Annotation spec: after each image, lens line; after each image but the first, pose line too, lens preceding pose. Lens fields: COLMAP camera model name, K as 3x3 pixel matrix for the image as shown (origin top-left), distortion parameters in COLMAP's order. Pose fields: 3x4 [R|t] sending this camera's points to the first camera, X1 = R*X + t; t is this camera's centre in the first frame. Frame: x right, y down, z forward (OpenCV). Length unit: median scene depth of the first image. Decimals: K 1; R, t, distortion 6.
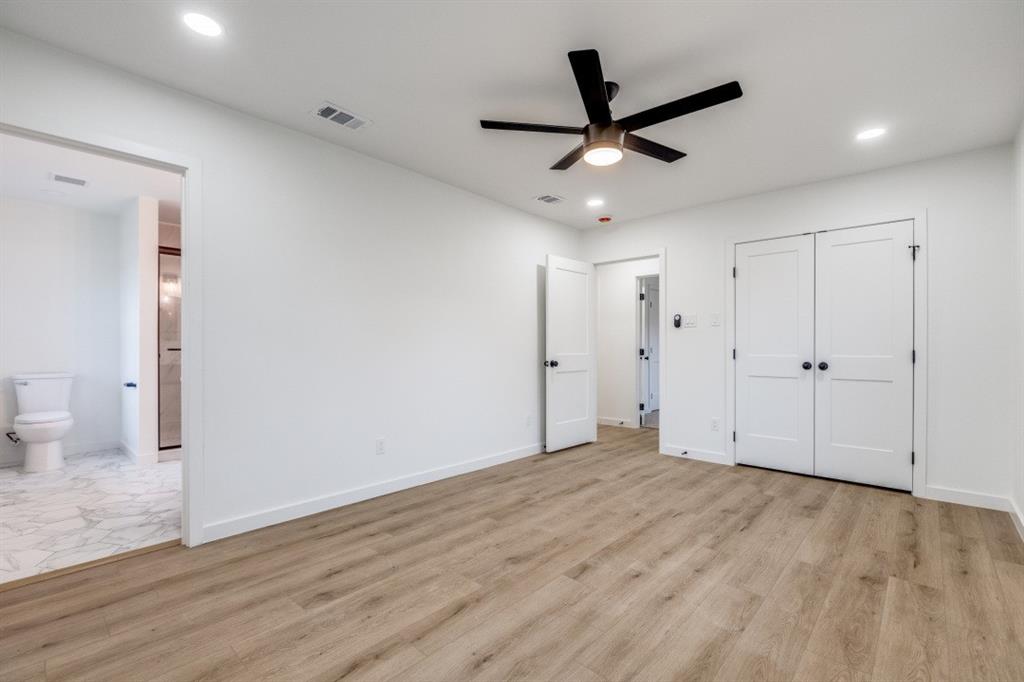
lens RADIAL K [[466.4, 0, 509.2], [0, 466.4, 345.1], [0, 0, 1]] dist [0.002237, 0.000239]
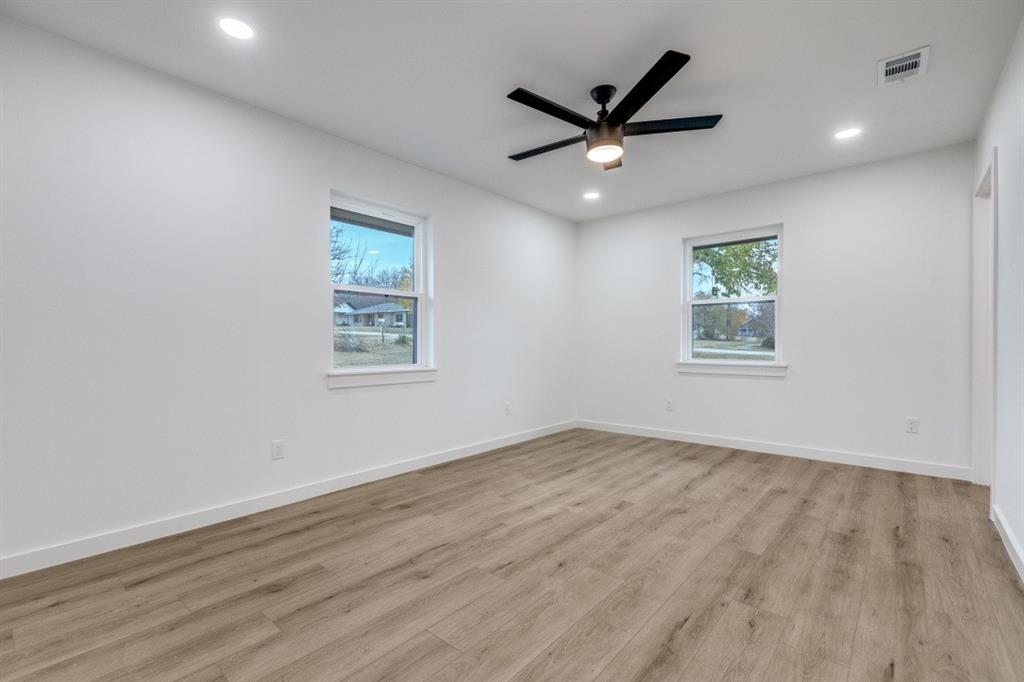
lens RADIAL K [[466.4, 0, 509.2], [0, 466.4, 345.1], [0, 0, 1]] dist [0.002237, 0.000239]
pose [[-0.999569, 0.000938, -0.029334, 0.440291], [0.000965, 0.999999, -0.000897, 0.037799], [0.029333, -0.000925, -0.999569, 2.005720]]
